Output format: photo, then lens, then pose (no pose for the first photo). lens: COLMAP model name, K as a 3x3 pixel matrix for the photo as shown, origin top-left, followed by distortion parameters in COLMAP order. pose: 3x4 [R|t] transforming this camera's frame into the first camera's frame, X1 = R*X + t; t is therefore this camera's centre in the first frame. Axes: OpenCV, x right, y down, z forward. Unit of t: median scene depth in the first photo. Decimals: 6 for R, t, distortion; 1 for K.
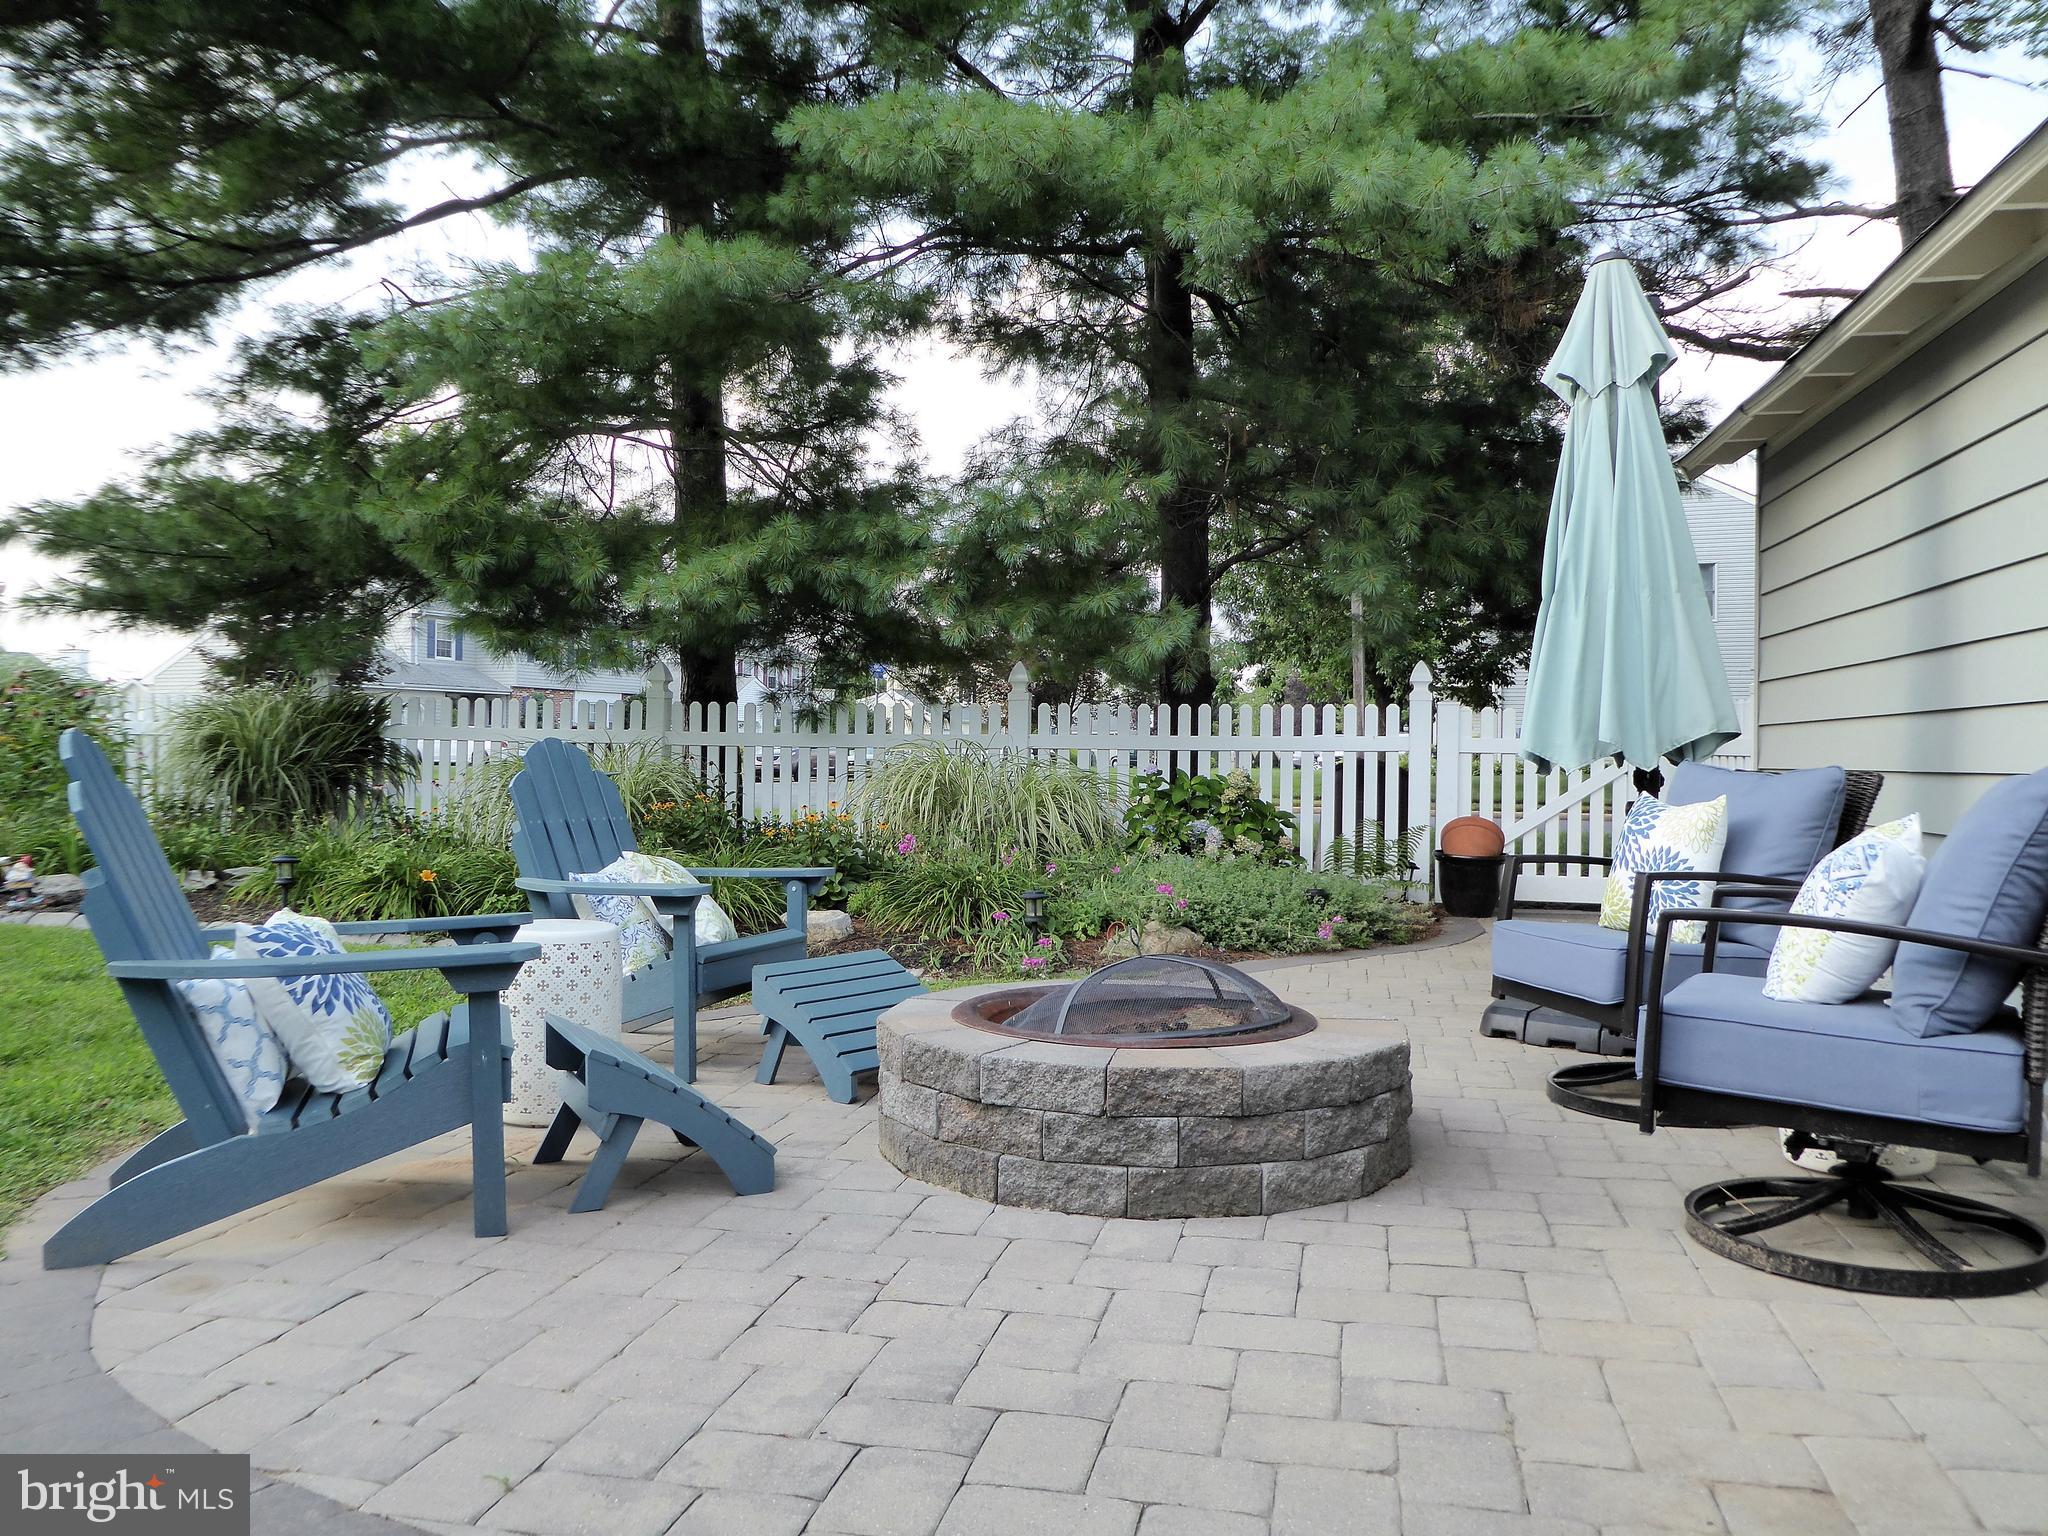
lens RADIAL K [[1572.0, 0, 1029.1], [0, 1572.0, 766.4], [0, 0, 1]] dist [0.000755, 0.005295]
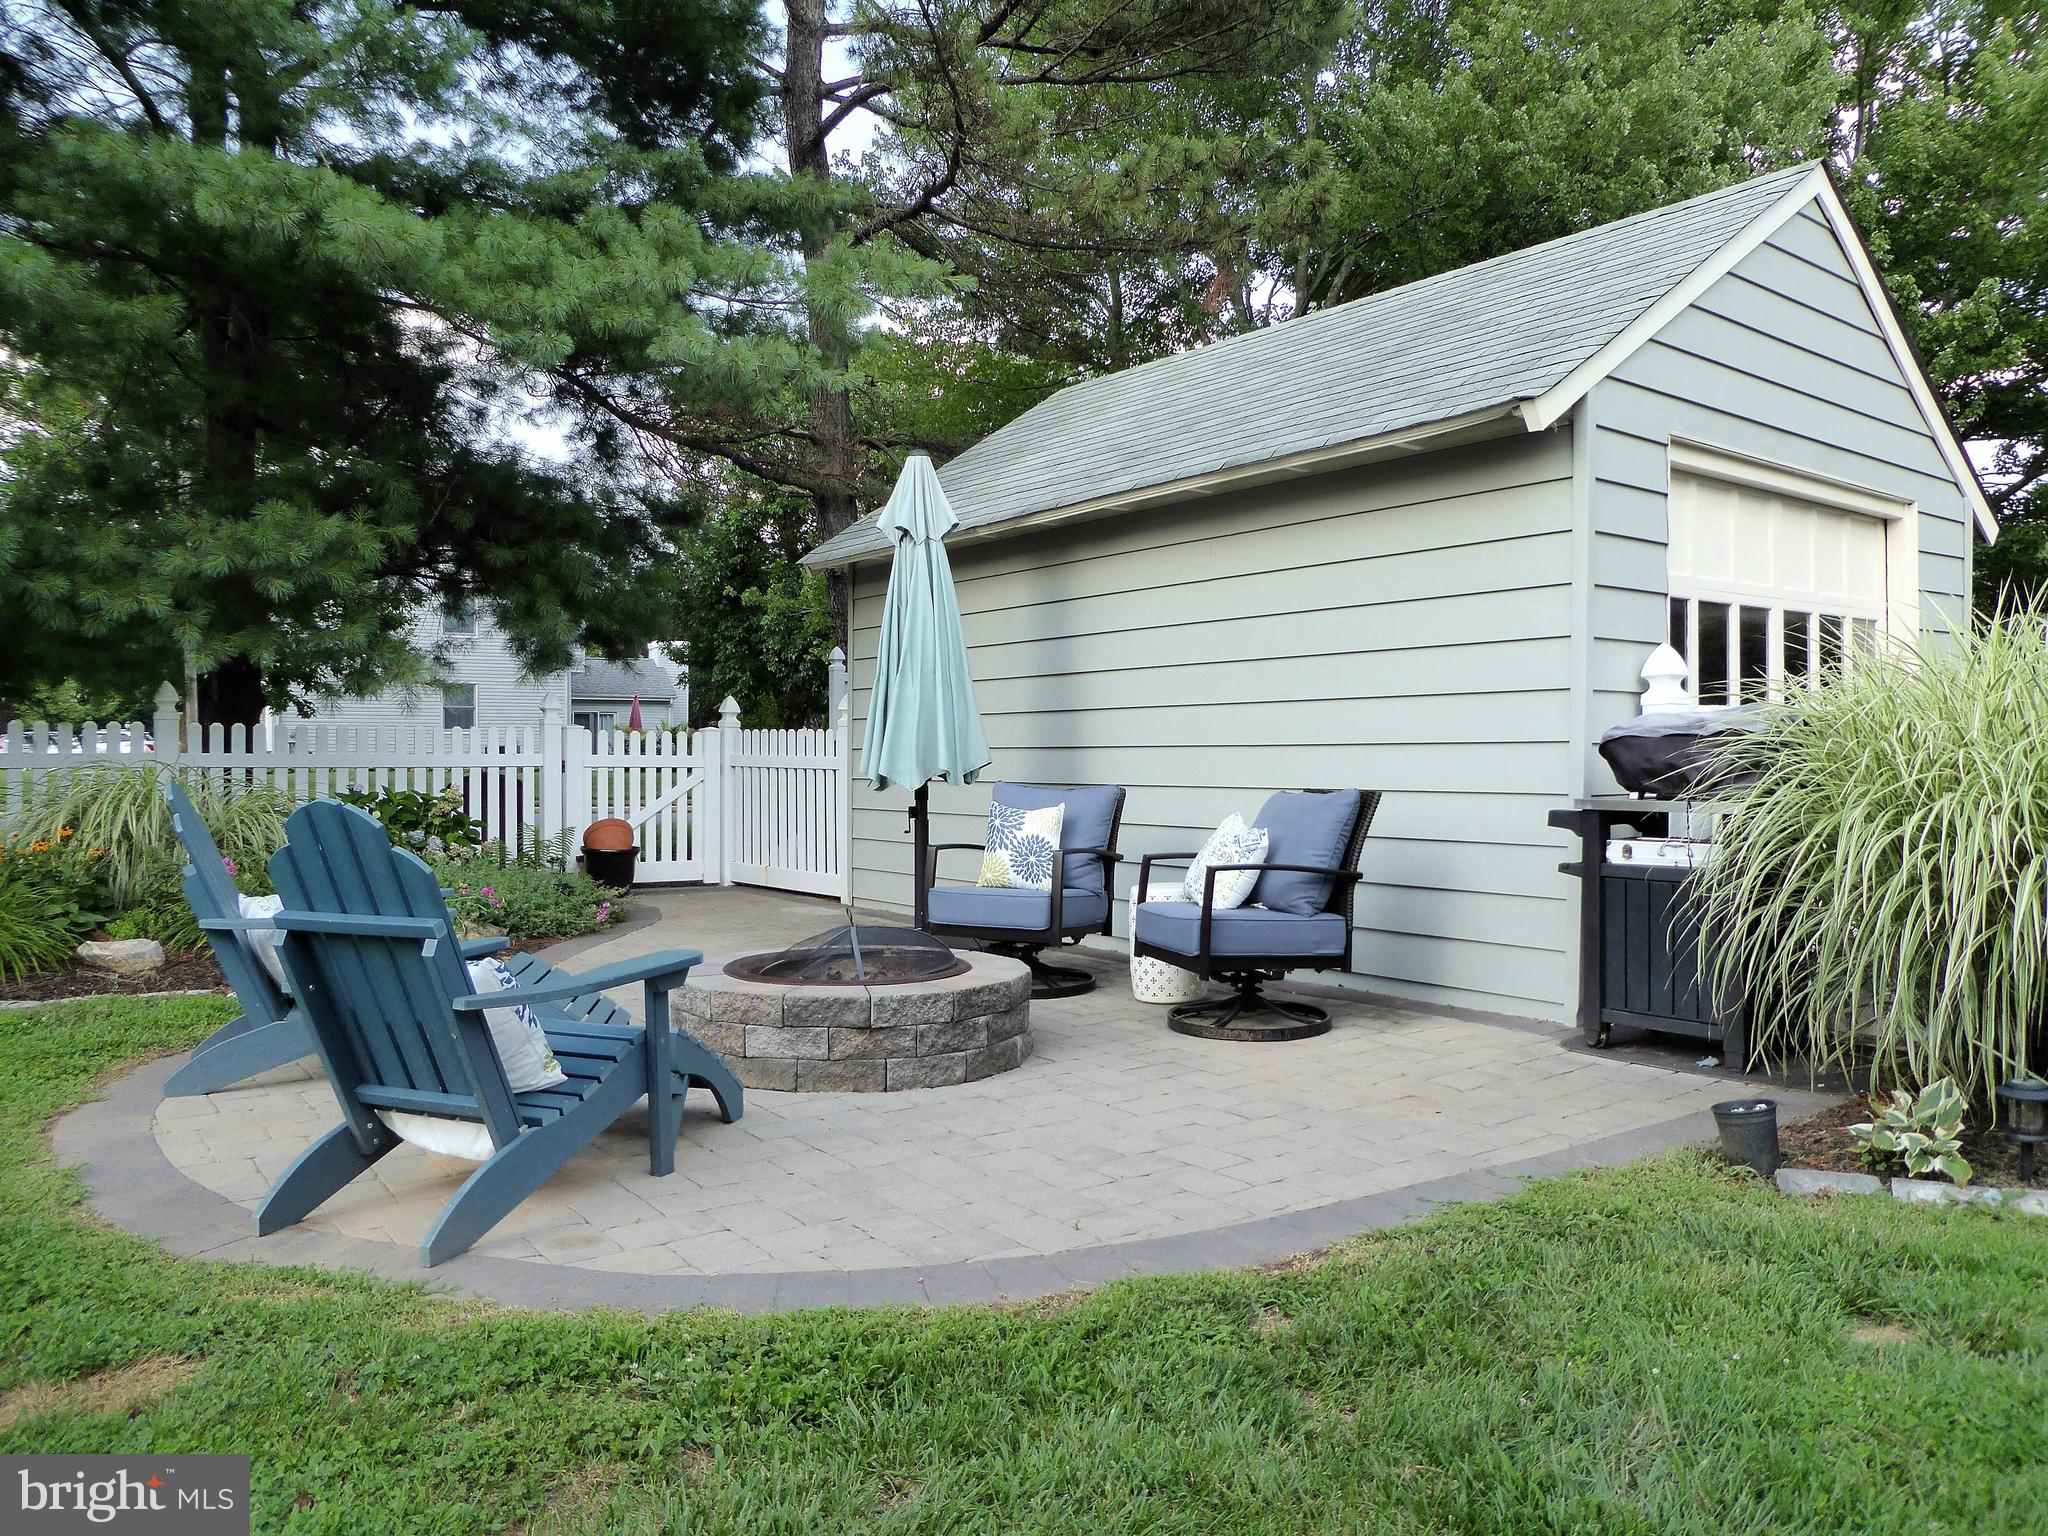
lens RADIAL K [[1433.7, 0, 1024.0], [0, 1433.7, 768.6], [0, 0, 1]] dist [-0.049110, 0.024154]
pose [[0.670179, -0.015832, 0.742031, -0.972207], [0.010599, 0.999875, 0.011760, -0.049001], [-0.742124, -0.000017, 0.670263, -0.020052]]
